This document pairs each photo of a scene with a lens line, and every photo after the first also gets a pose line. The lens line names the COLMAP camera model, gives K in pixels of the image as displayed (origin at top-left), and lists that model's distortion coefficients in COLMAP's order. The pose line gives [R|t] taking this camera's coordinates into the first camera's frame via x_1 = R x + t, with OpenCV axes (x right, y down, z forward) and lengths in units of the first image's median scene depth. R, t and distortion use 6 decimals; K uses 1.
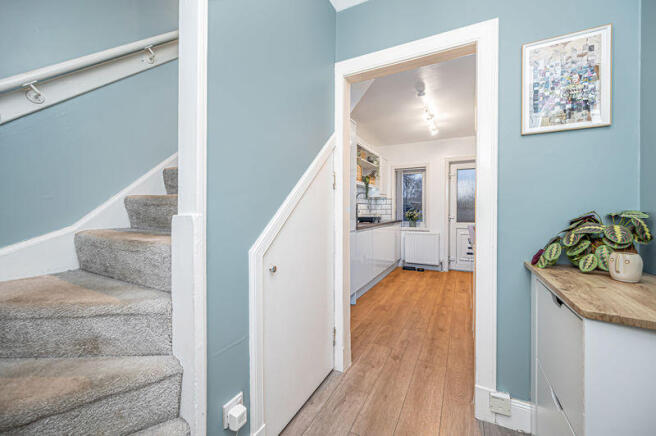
lens RADIAL K [[259.5, 0, 328.5], [0, 259.5, 213.9], [0, 0, 1]] dist [-0.000811, -0.000060]
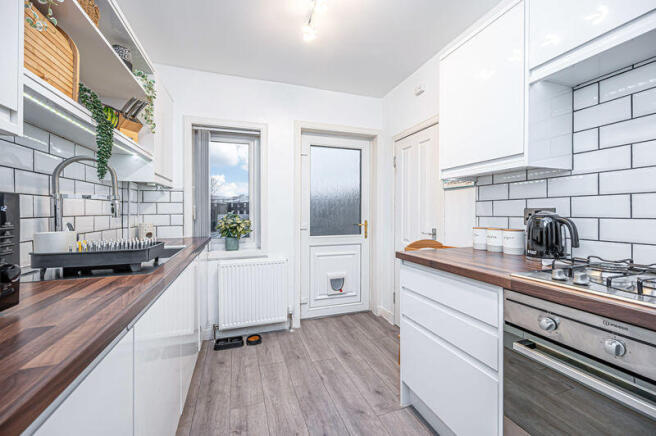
lens RADIAL K [[259.5, 0, 328.5], [0, 259.5, 213.9], [0, 0, 1]] dist [-0.000811, -0.000060]
pose [[0.682538, -0.006799, 0.730819, 0.099027], [0.003540, 0.999976, 0.005997, -0.022478], [-0.730842, -0.001507, 0.682545, 0.581068]]
